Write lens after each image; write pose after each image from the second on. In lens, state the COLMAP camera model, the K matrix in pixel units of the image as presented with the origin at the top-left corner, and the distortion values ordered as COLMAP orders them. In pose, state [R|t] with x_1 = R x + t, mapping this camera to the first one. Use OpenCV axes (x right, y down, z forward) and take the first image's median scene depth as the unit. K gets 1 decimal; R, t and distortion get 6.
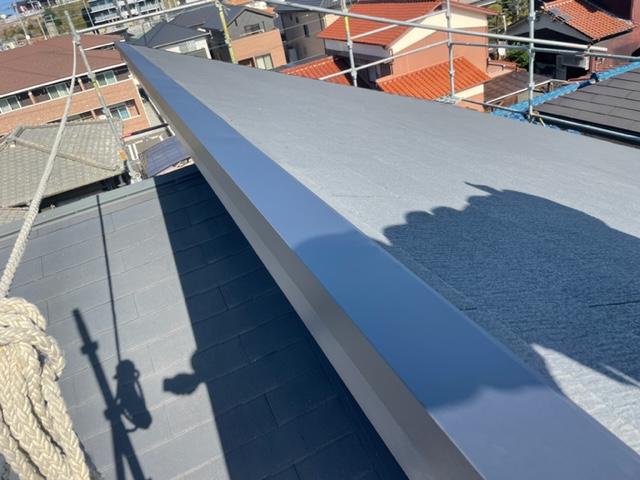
lens RADIAL K [[494.2, 0, 320.0], [0, 494.2, 240.7], [0, 0, 1]] dist [0.062421, -0.071018]
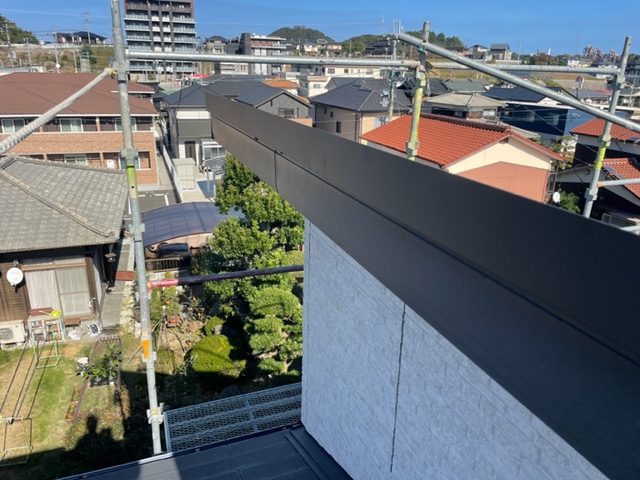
lens RADIAL K [[494.2, 0, 321.0], [0, 494.2, 241.1], [0, 0, 1]] dist [0.062421, -0.071018]
pose [[0.973780, 0.226196, 0.024245, -0.046001], [-0.218870, 0.960602, -0.171285, -0.034997], [-0.062034, 0.161488, 0.984923, 0.092686]]
